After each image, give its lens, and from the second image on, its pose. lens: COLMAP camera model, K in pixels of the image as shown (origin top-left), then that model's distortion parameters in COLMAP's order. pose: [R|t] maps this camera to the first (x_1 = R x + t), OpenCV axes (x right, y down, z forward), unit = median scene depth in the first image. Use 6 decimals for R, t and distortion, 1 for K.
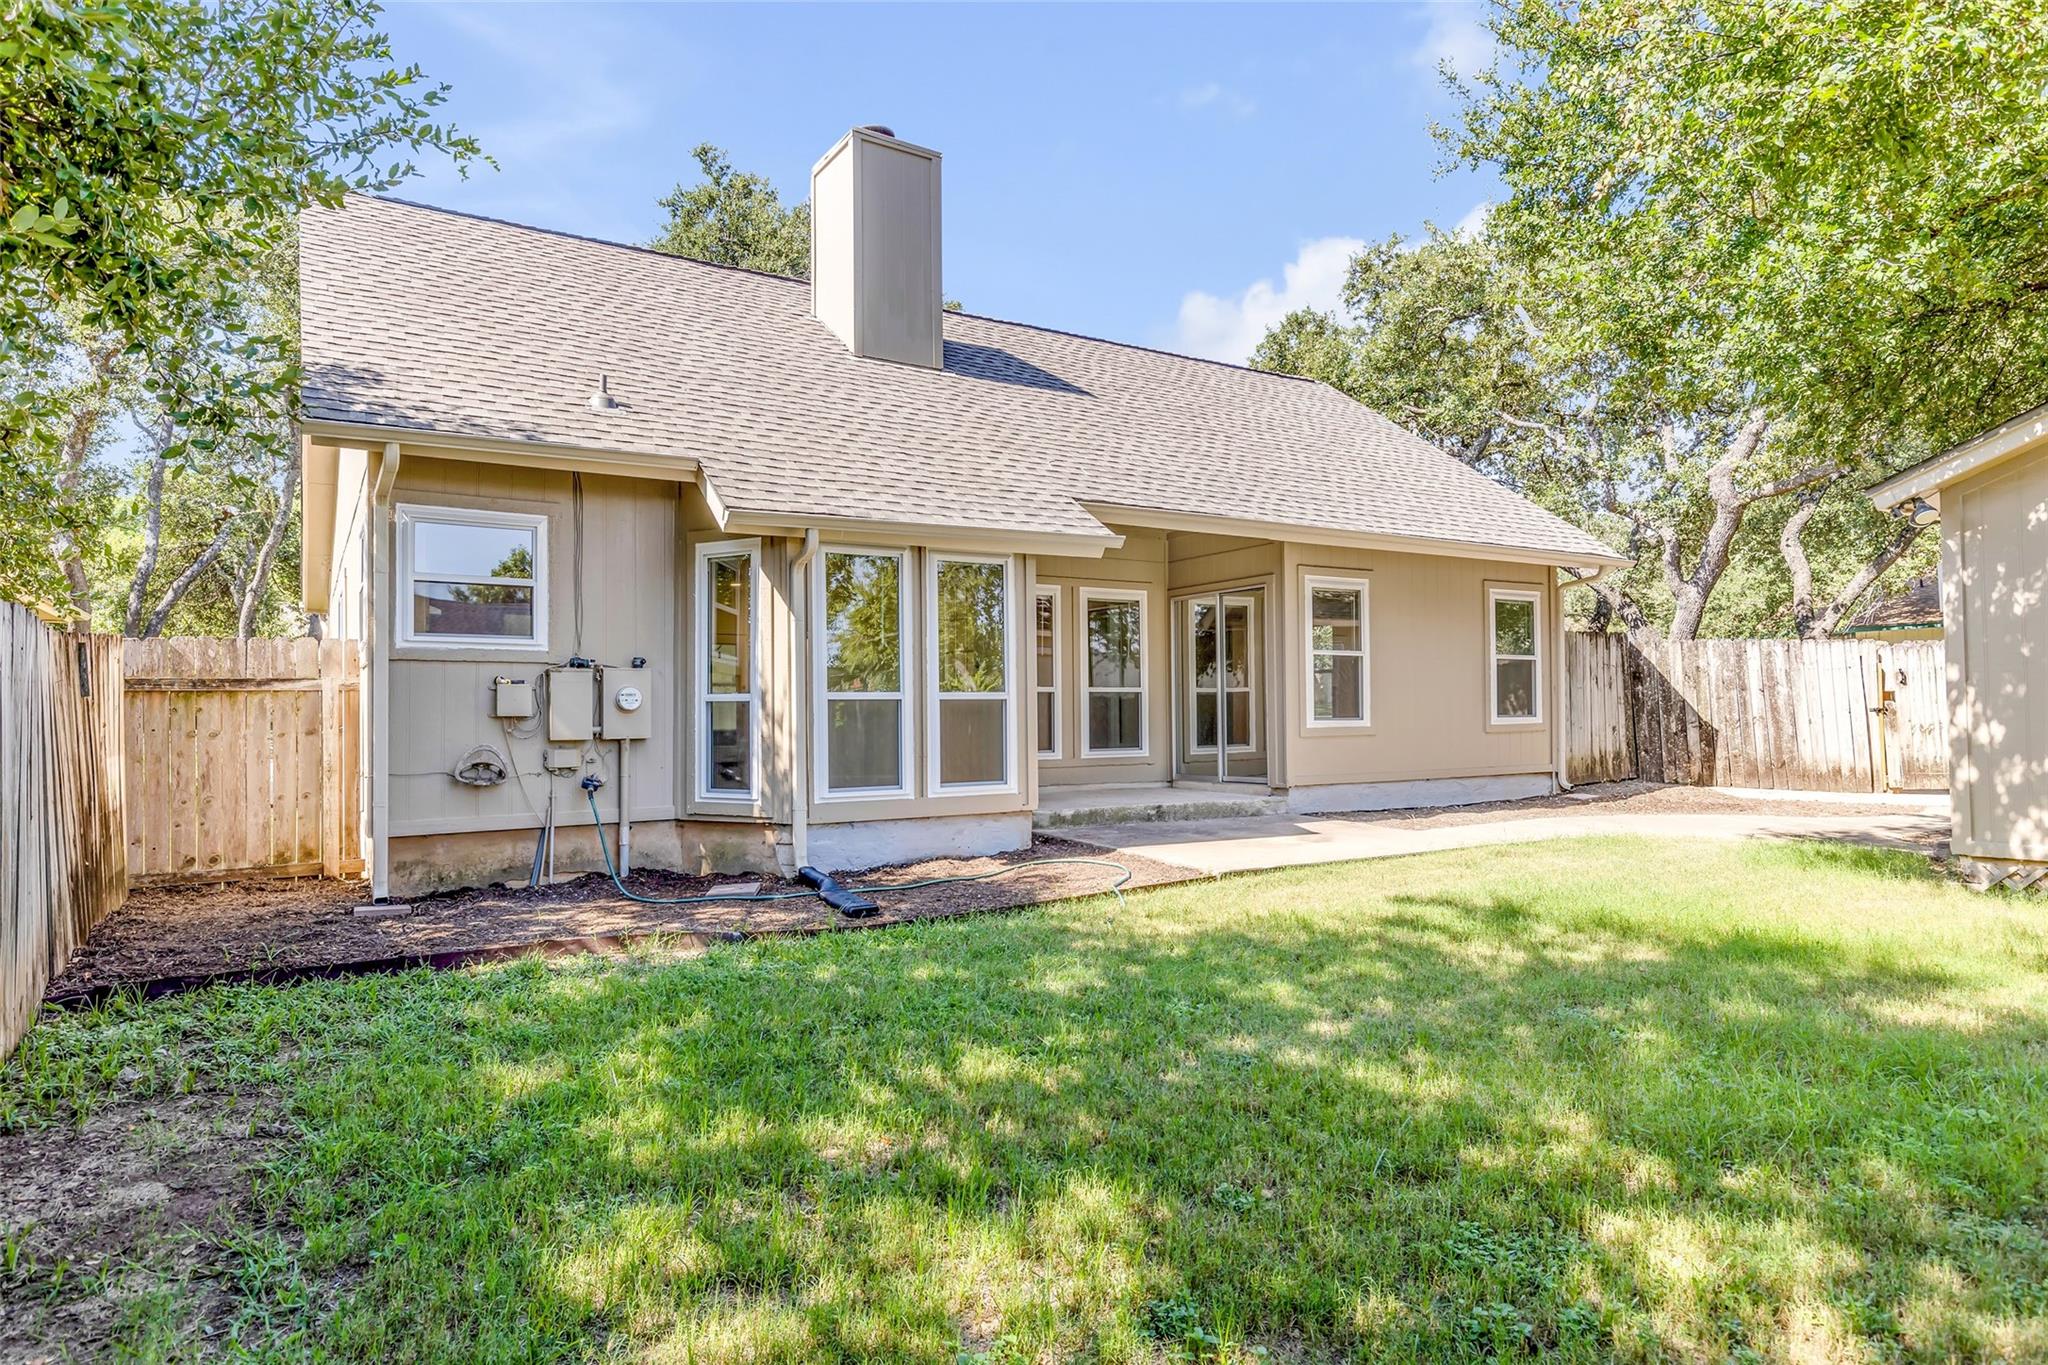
lens RADIAL K [[1165.9, 0, 1032.7], [0, 1165.9, 682.6], [0, 0, 1]] dist [-0.007919, -0.001296]
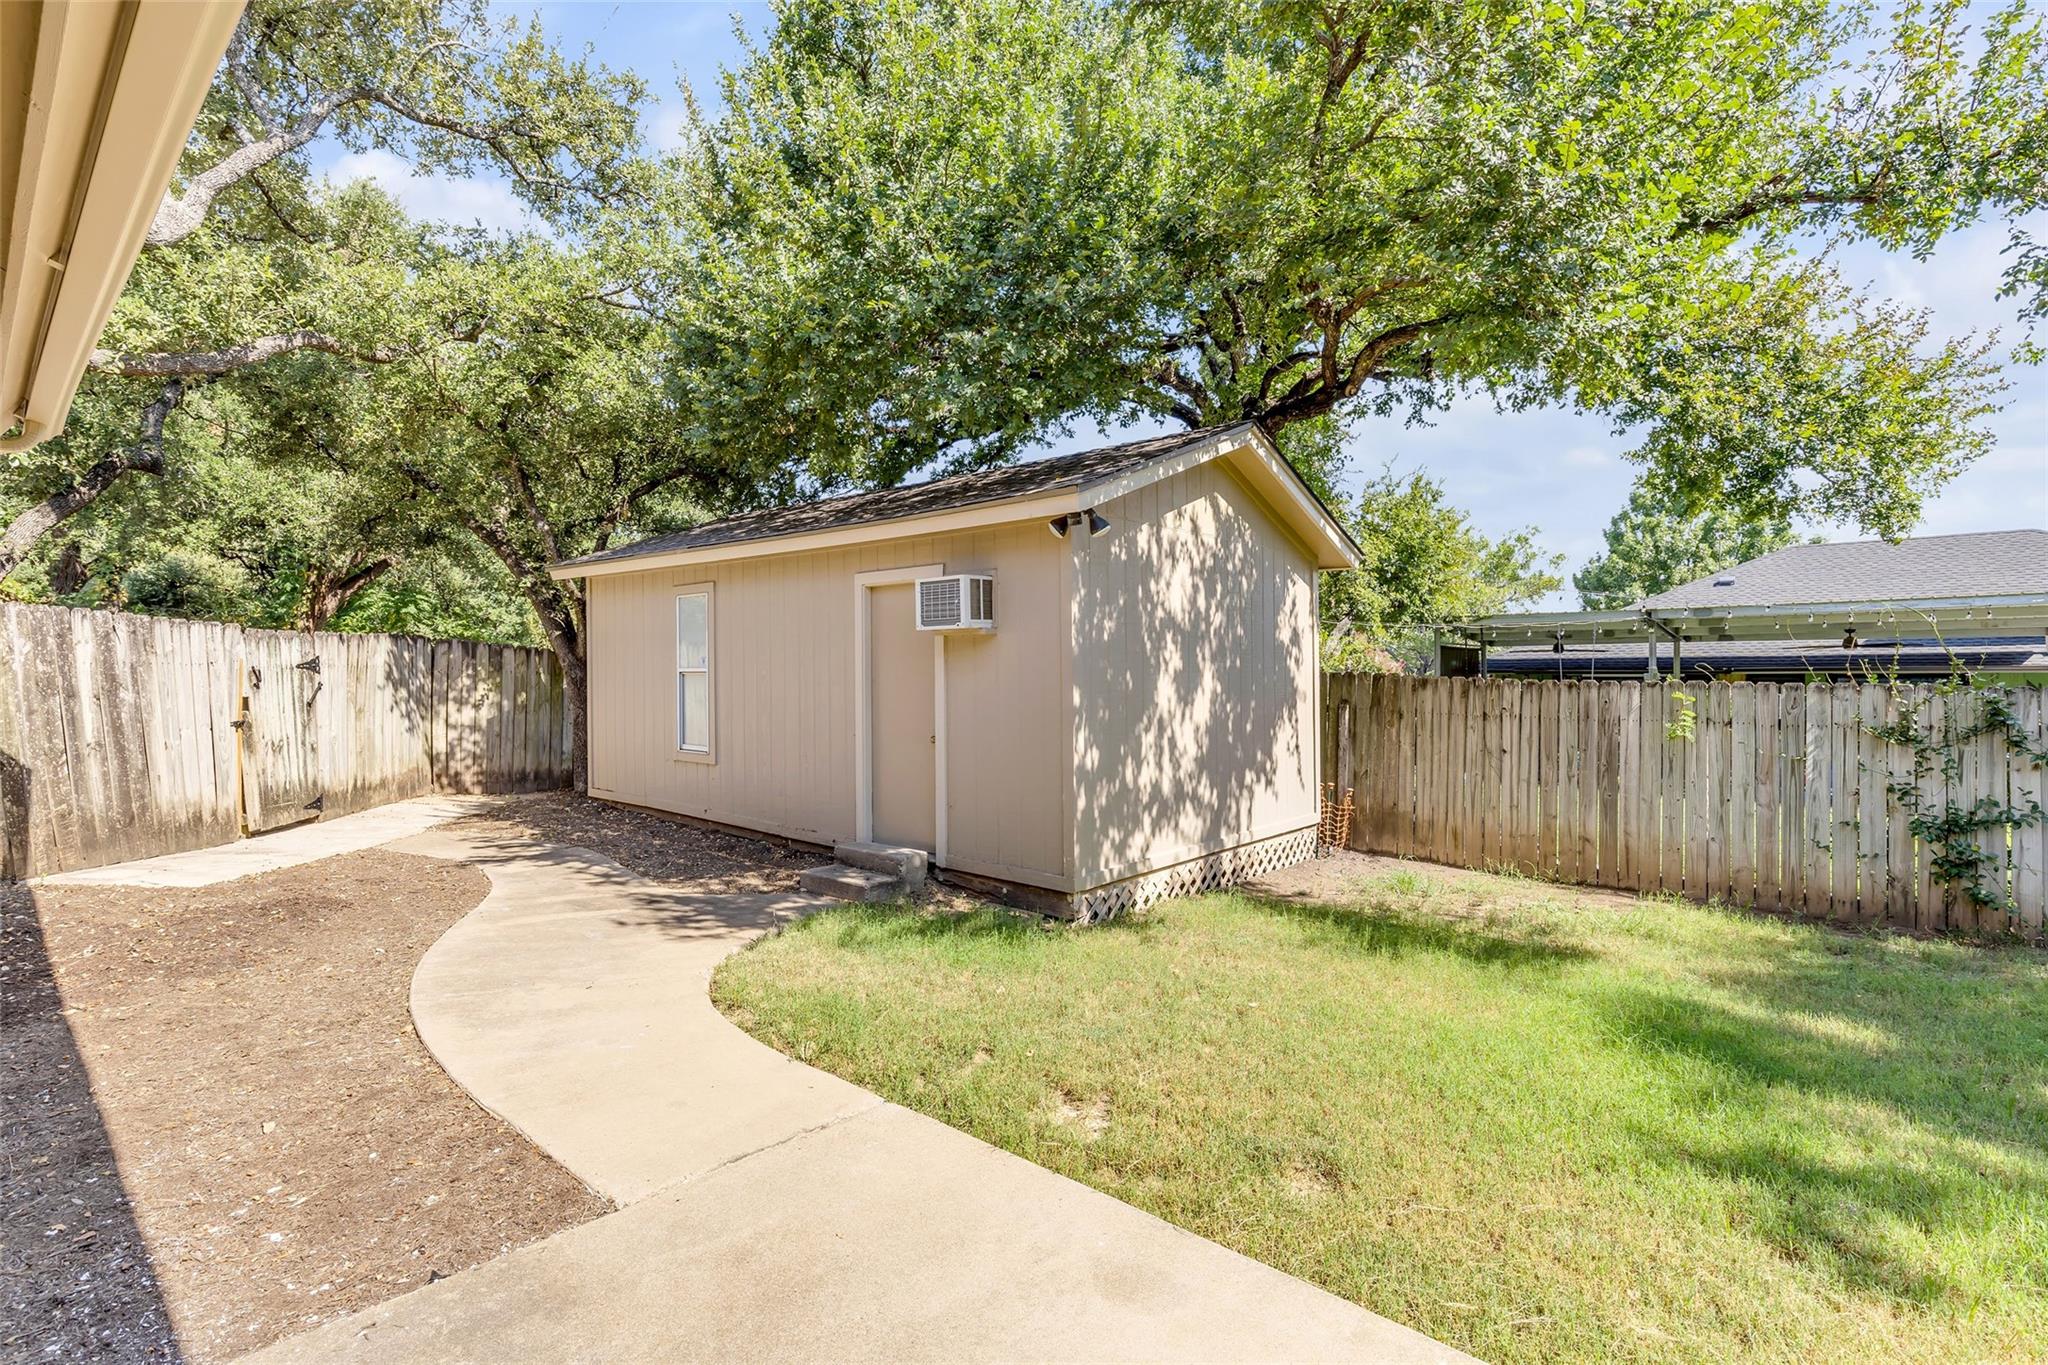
lens RADIAL K [[938.0, 0, 1025.2], [0, 938.0, 661.2], [0, 0, 1]] dist [0.028020, -0.000755]
pose [[-0.268360, 0.025599, 0.962979, 0.036740], [-0.023270, 0.999183, -0.033046, -0.006229], [-0.963038, -0.031277, -0.267545, 0.684672]]
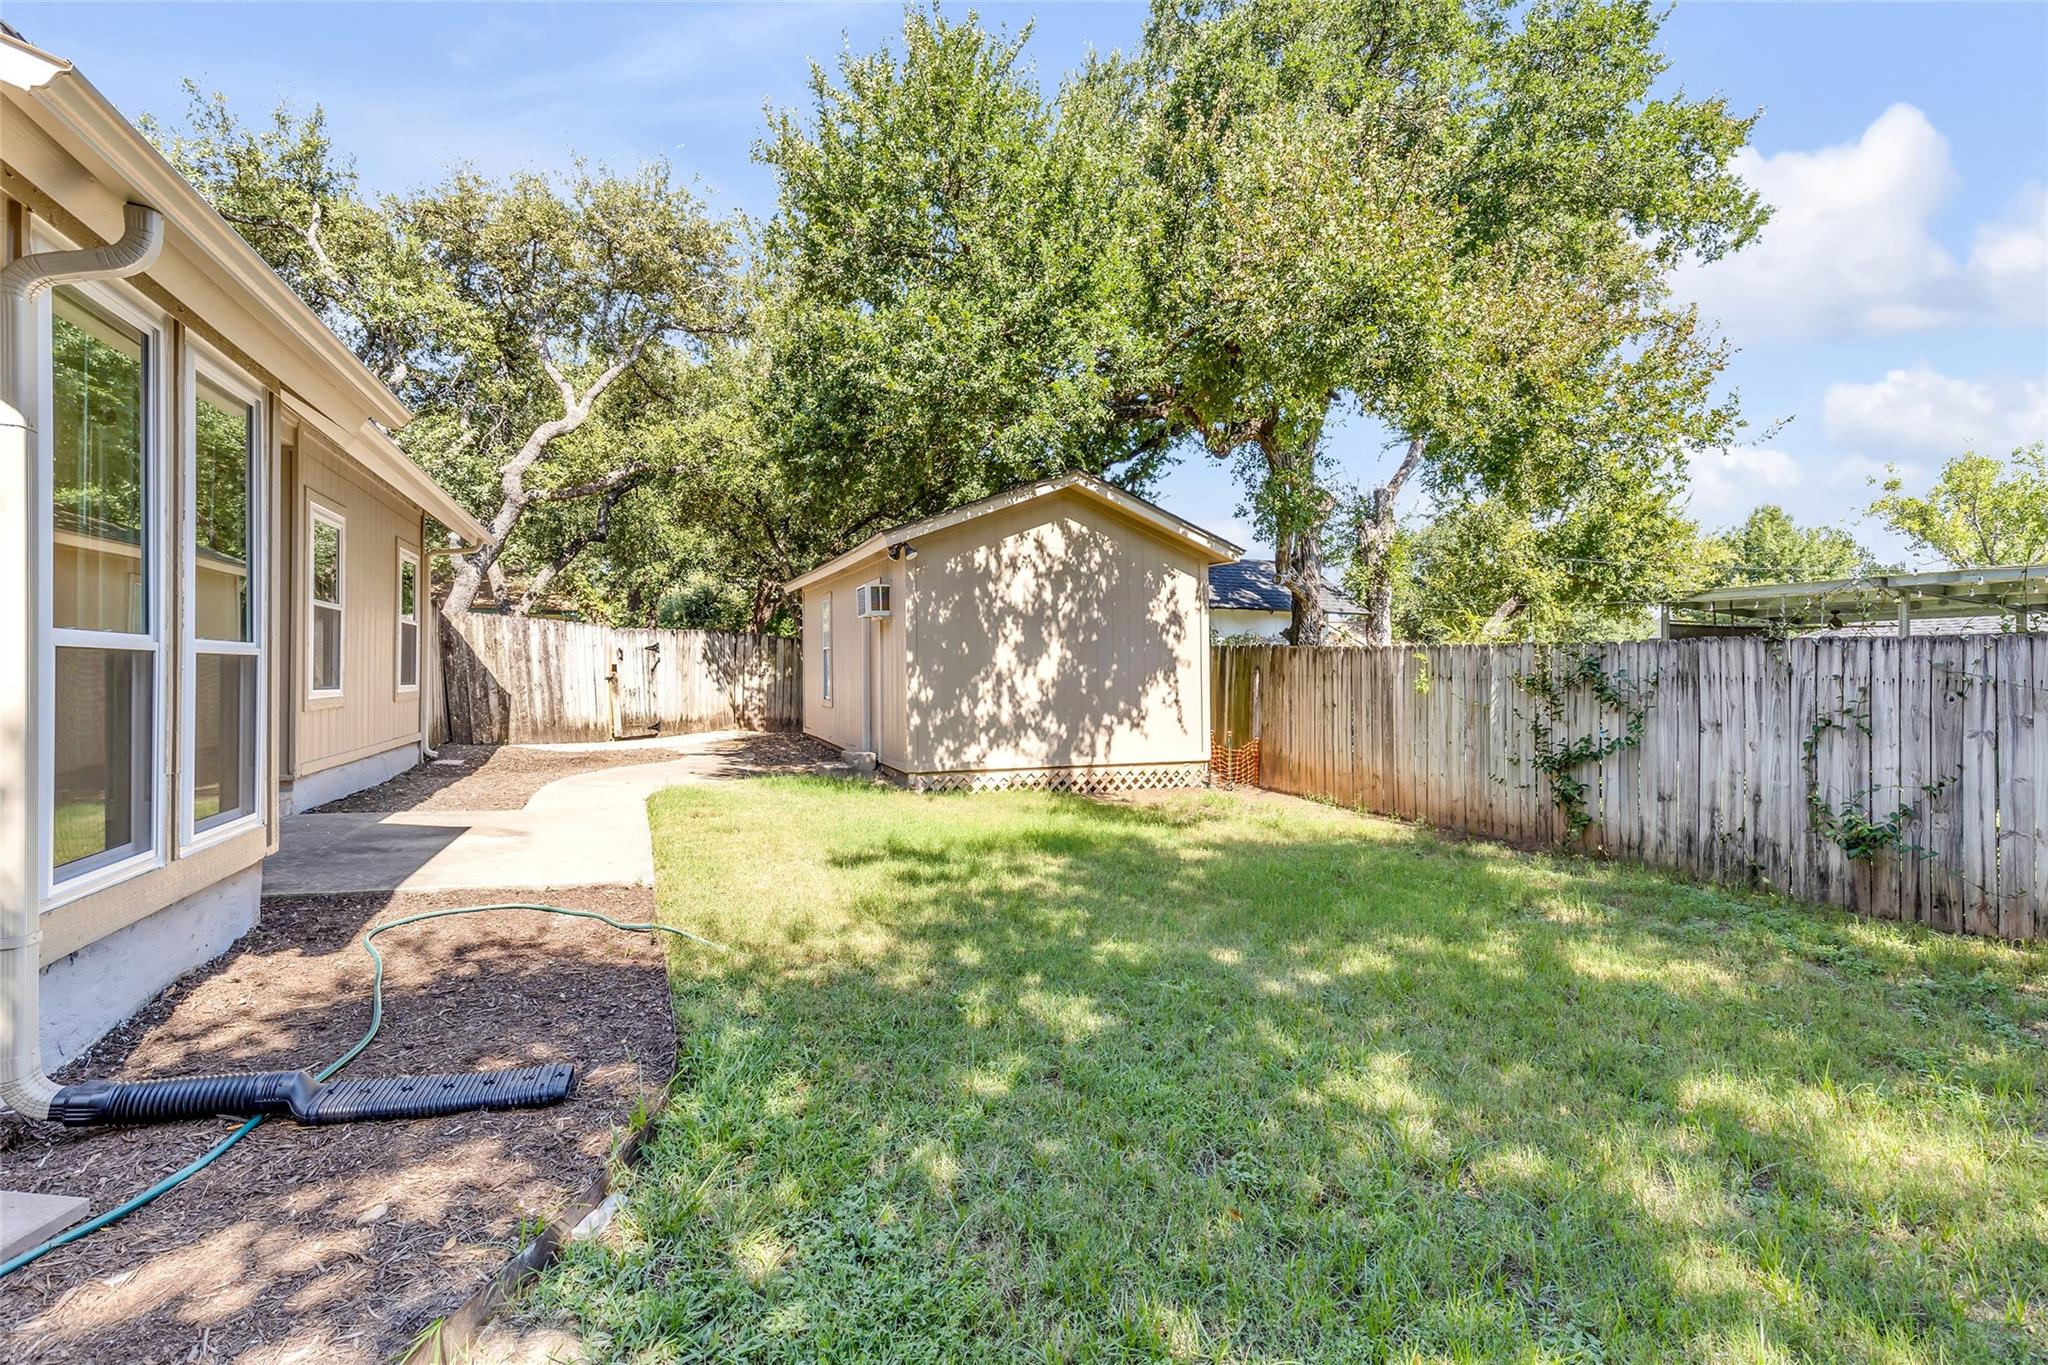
lens RADIAL K [[938.0, 0, 1015.7], [0, 938.0, 673.7], [0, 0, 1]] dist [0.028020, -0.000755]
pose [[0.186030, 0.009281, 0.982500, -0.235247], [-0.029853, 0.999547, -0.003790, 0.008222], [-0.982090, -0.028626, 0.186223, 0.341616]]
